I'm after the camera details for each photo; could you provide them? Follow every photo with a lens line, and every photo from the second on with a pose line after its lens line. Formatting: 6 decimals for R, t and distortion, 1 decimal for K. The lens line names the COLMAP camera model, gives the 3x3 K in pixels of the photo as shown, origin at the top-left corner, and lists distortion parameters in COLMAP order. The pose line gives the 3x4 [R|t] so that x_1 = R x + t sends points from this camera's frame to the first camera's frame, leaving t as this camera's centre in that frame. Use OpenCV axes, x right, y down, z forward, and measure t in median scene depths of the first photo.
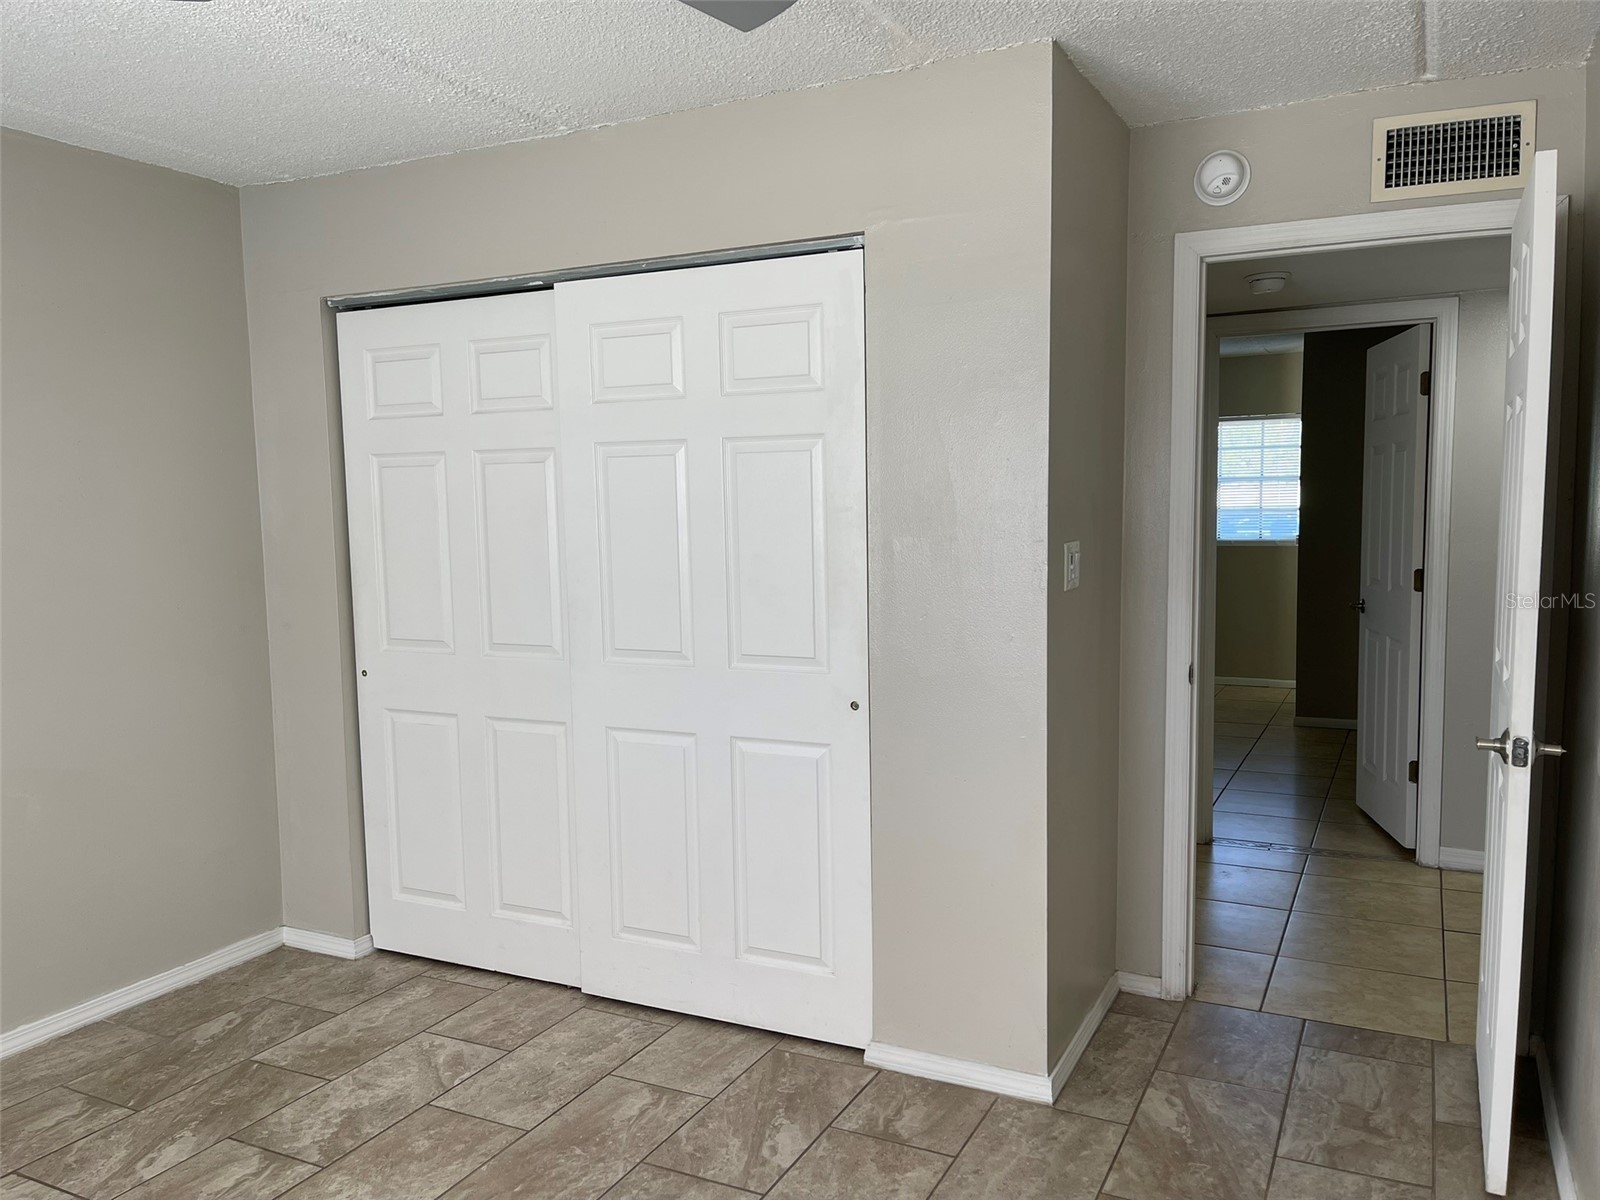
lens RADIAL K [[1211.4, 0, 810.2], [0, 1211.4, 611.6], [0, 0, 1]] dist [0.068964, -0.080897]
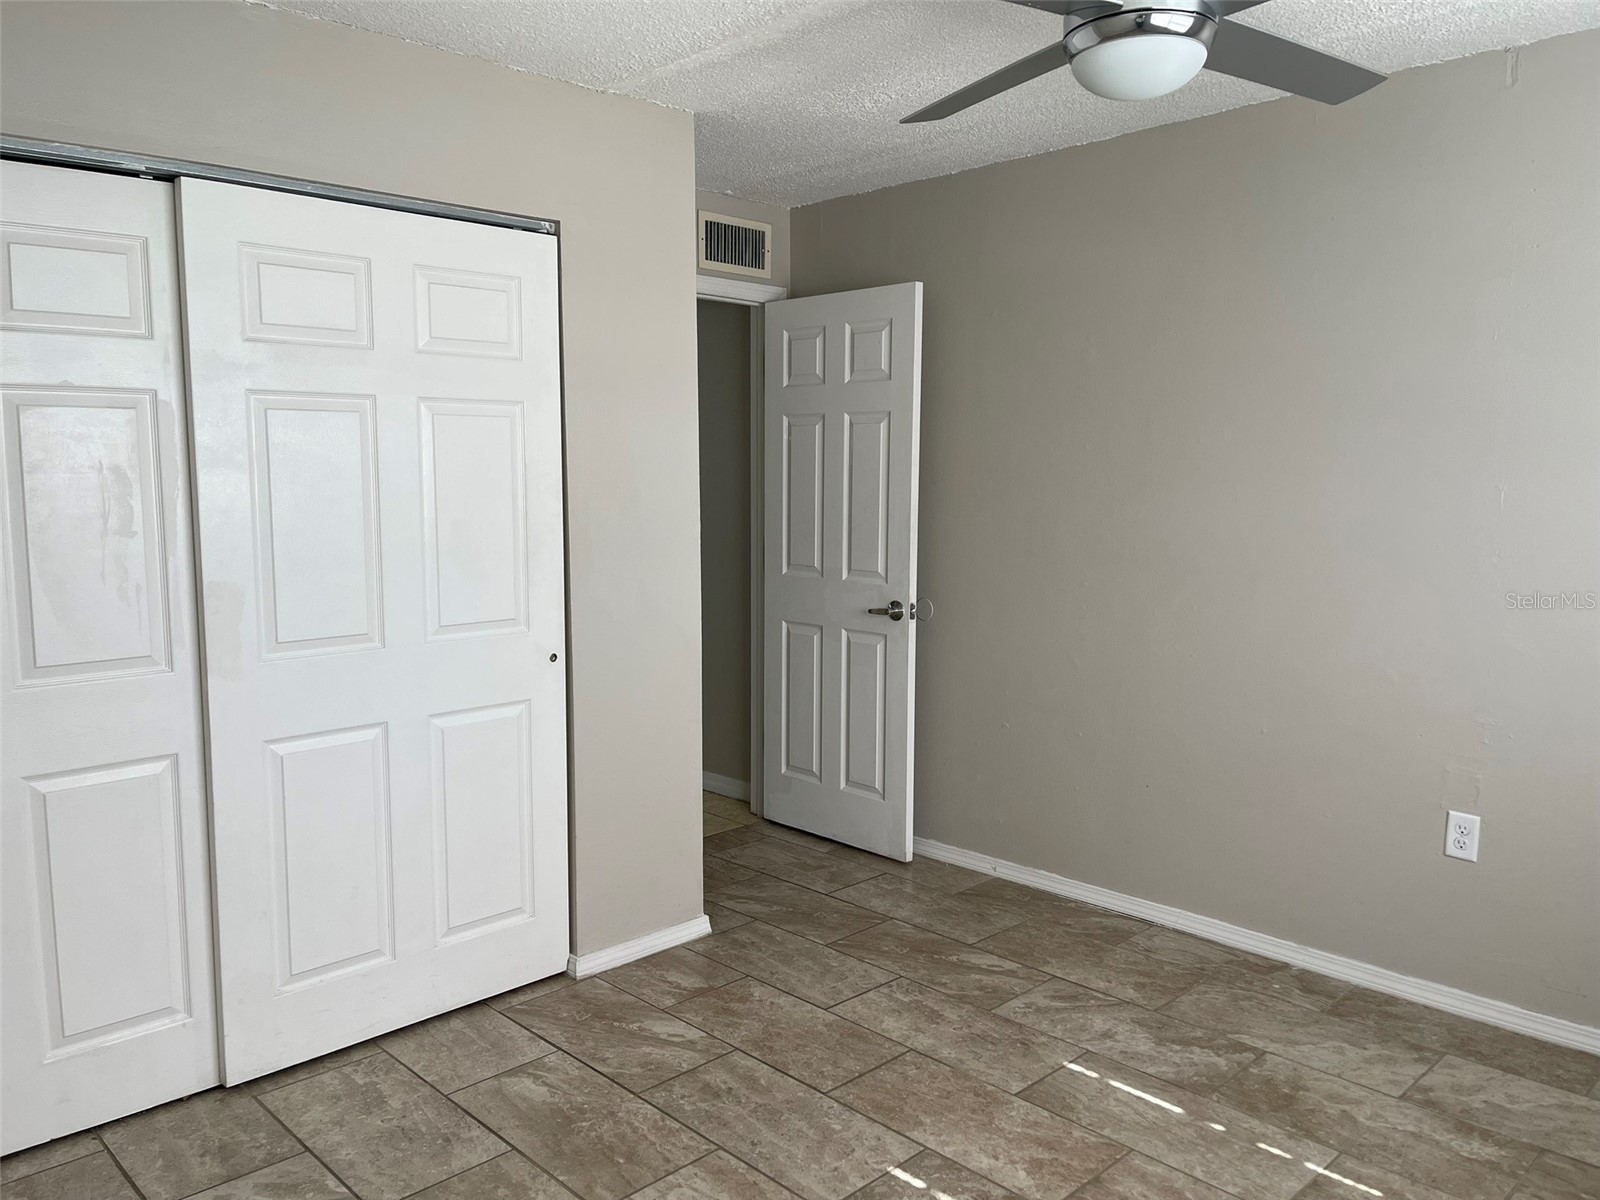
lens RADIAL K [[1216.1, 0, 806.3], [0, 1216.1, 598.4], [0, 0, 1]] dist [0.074687, -0.086853]
pose [[0.330219, -0.089673, 0.939635, -0.903891], [0.080604, 0.994520, 0.066584, -0.028820], [-0.940457, 0.053751, 0.335637, 0.420124]]
